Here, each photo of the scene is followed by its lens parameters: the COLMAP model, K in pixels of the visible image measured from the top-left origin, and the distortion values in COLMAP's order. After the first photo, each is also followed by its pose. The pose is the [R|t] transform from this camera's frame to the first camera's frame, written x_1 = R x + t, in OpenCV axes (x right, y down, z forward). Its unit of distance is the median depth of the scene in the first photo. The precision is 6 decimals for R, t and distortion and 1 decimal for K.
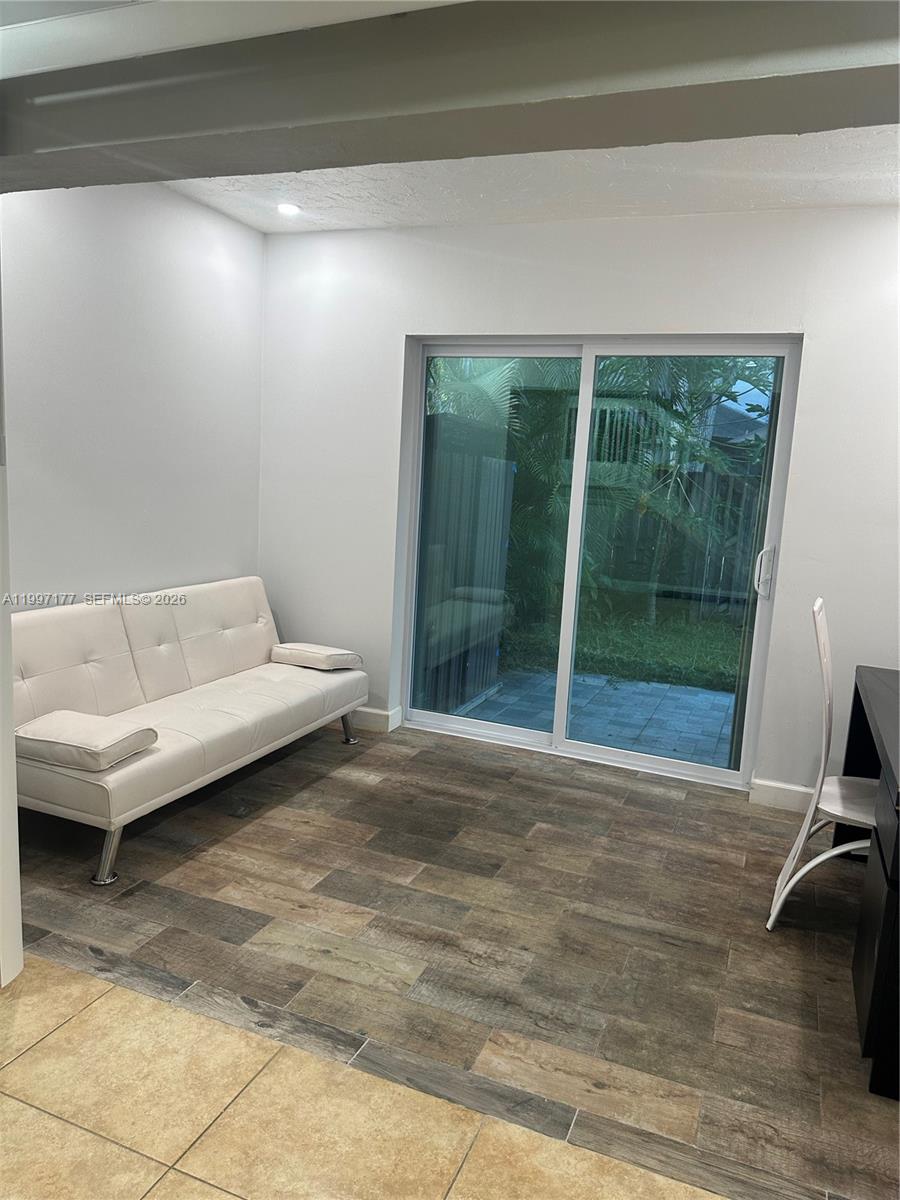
lens RADIAL K [[859.6, 0, 458.8], [0, 859.6, 590.4], [0, 0, 1]] dist [-0.024908, -0.023387]
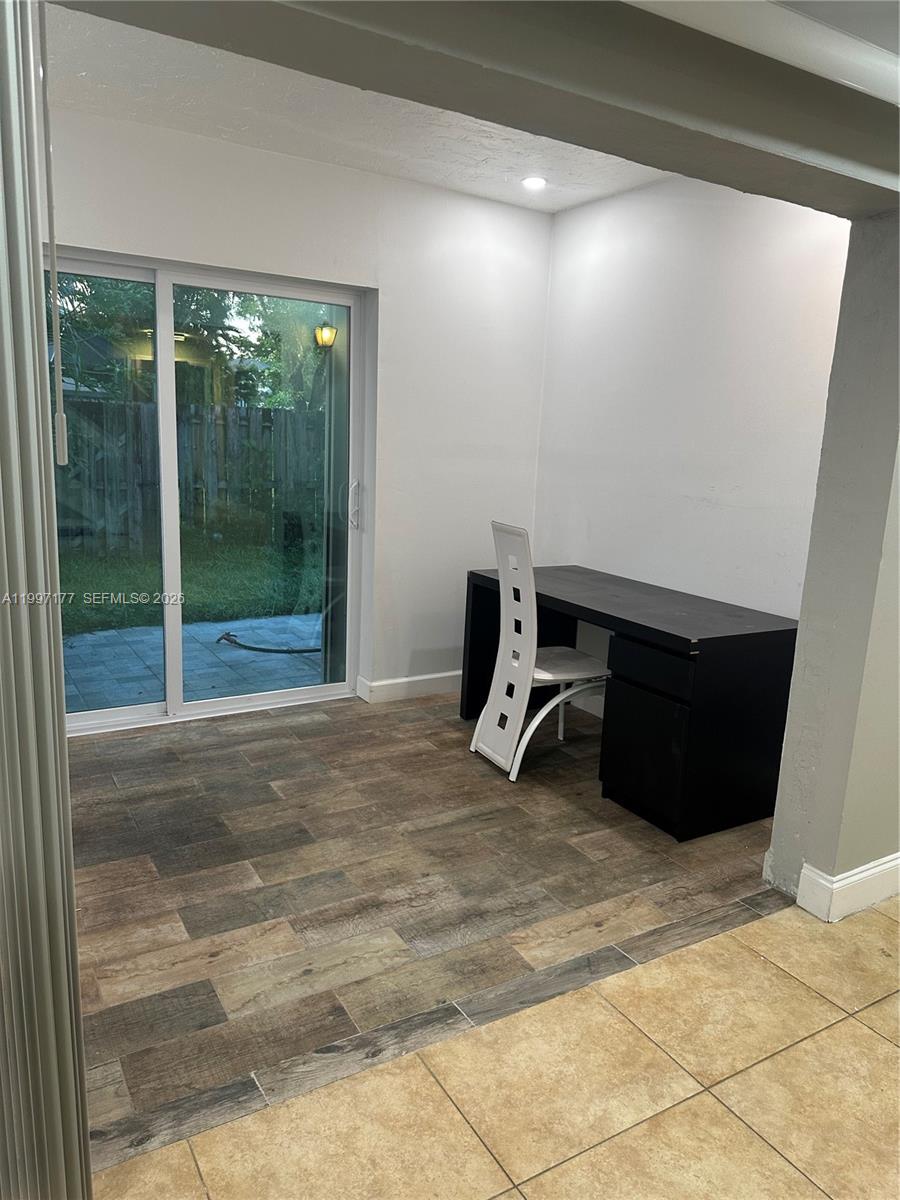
lens RADIAL K [[859.6, 0, 448.1], [0, 859.6, 607.7], [0, 0, 1]] dist [-0.024908, -0.023387]
pose [[0.624708, -0.223055, 0.748323, -0.585175], [0.133615, 0.974734, 0.178999, -0.092146], [-0.769342, -0.011835, 0.638727, 0.265569]]
